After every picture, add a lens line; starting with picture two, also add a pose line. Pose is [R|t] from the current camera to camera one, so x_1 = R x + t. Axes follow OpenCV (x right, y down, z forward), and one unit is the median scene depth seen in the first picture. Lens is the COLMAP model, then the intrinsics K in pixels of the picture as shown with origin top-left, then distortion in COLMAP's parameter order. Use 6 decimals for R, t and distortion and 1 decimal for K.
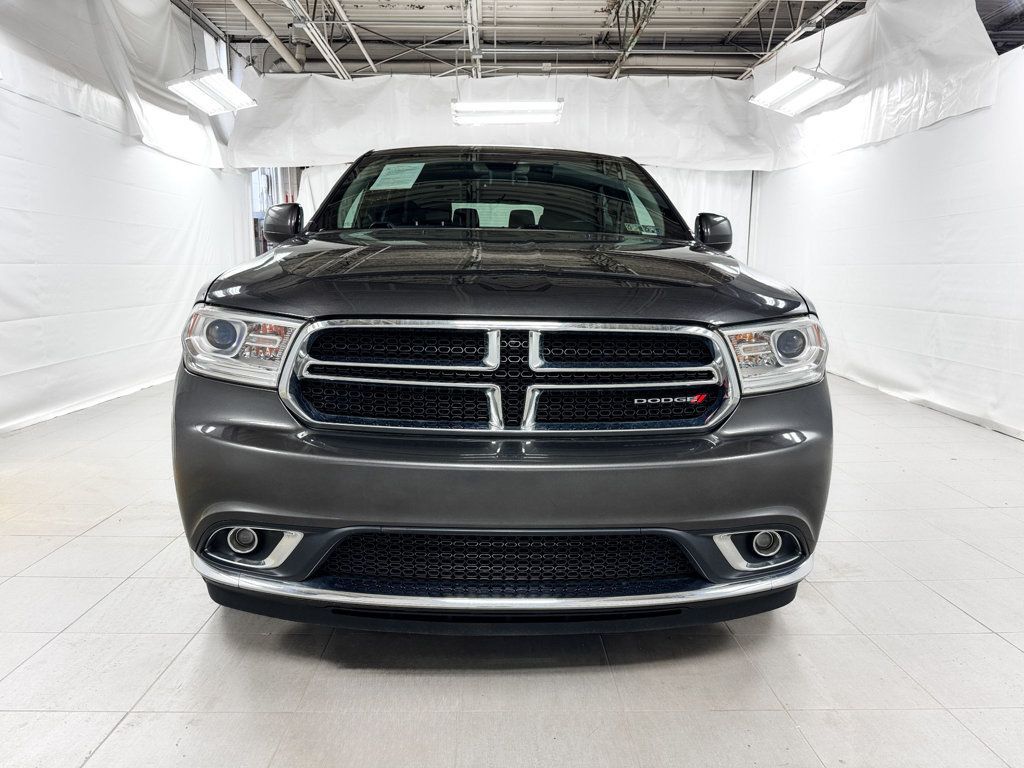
lens RADIAL K [[721.2, 0, 512.0], [0, 721.2, 384.0], [0, 0, 1]] dist [0.001474, -0.002727]
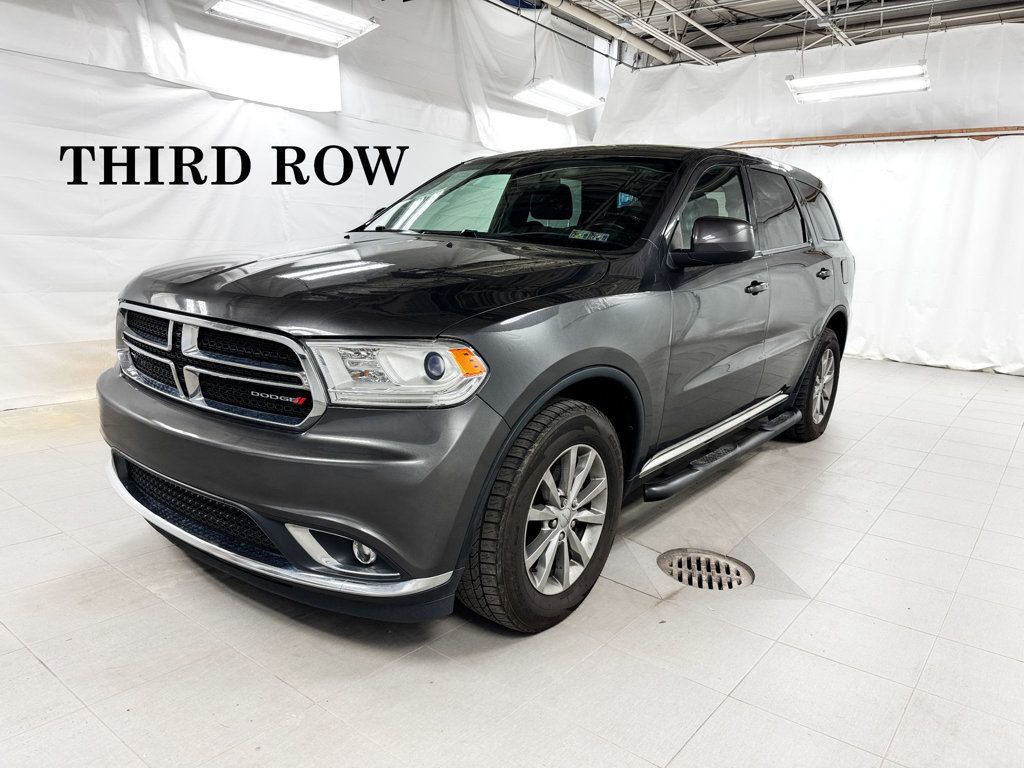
lens RADIAL K [[713.1, 0, 512.0], [0, 713.1, 384.0], [0, 0, 1]] dist [-0.003166, -0.002779]
pose [[0.777025, 0.149504, -0.611458, 0.264663], [-0.131226, 0.988516, 0.074938, -0.029157], [0.615640, 0.022011, 0.787720, 0.077448]]
